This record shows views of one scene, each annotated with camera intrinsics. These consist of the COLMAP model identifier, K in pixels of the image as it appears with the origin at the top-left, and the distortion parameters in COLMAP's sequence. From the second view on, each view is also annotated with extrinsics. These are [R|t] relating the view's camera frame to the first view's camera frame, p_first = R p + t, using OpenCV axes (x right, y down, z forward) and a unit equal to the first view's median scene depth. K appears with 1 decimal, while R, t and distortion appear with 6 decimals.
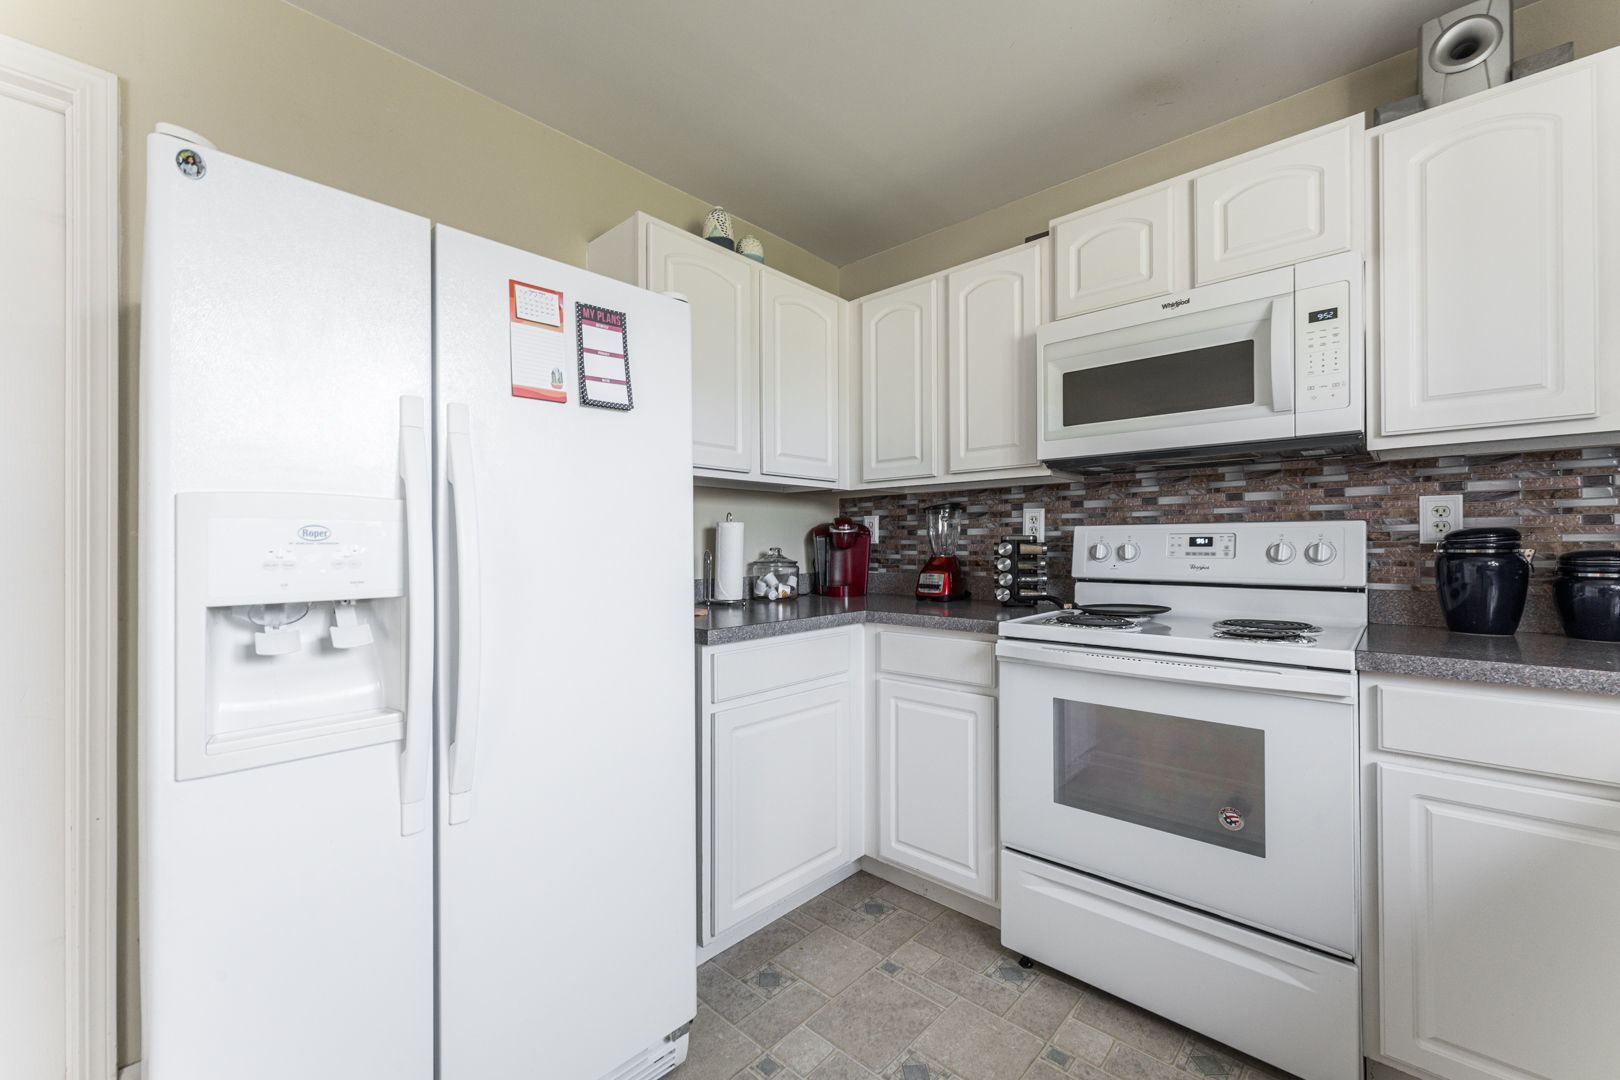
lens RADIAL K [[666.2, 0, 811.9], [0, 666.2, 545.5], [0, 0, 1]] dist [0.000741, 0.000227]
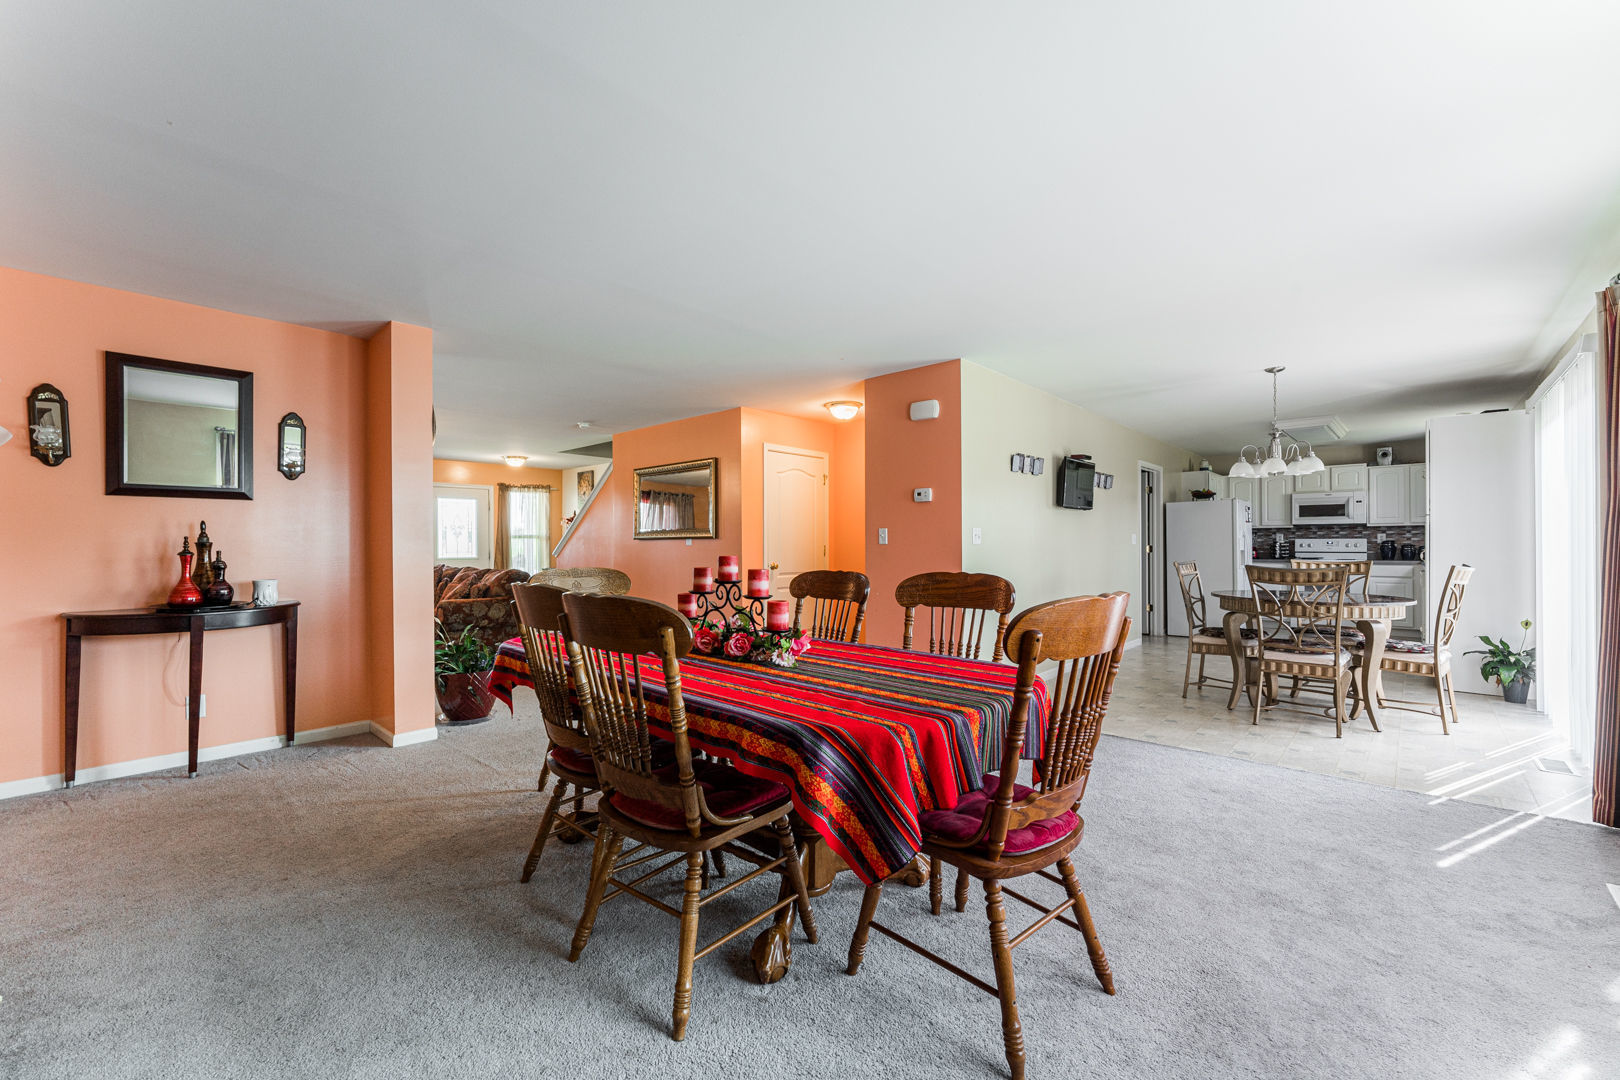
lens RADIAL K [[666.2, 0, 811.9], [0, 666.2, 545.5], [0, 0, 1]] dist [0.000741, 0.000227]
pose [[0.999995, -0.001425, 0.002920, -3.391078], [0.001418, 0.999996, 0.002289, -0.004897], [-0.002923, -0.002285, 0.999993, -4.041858]]
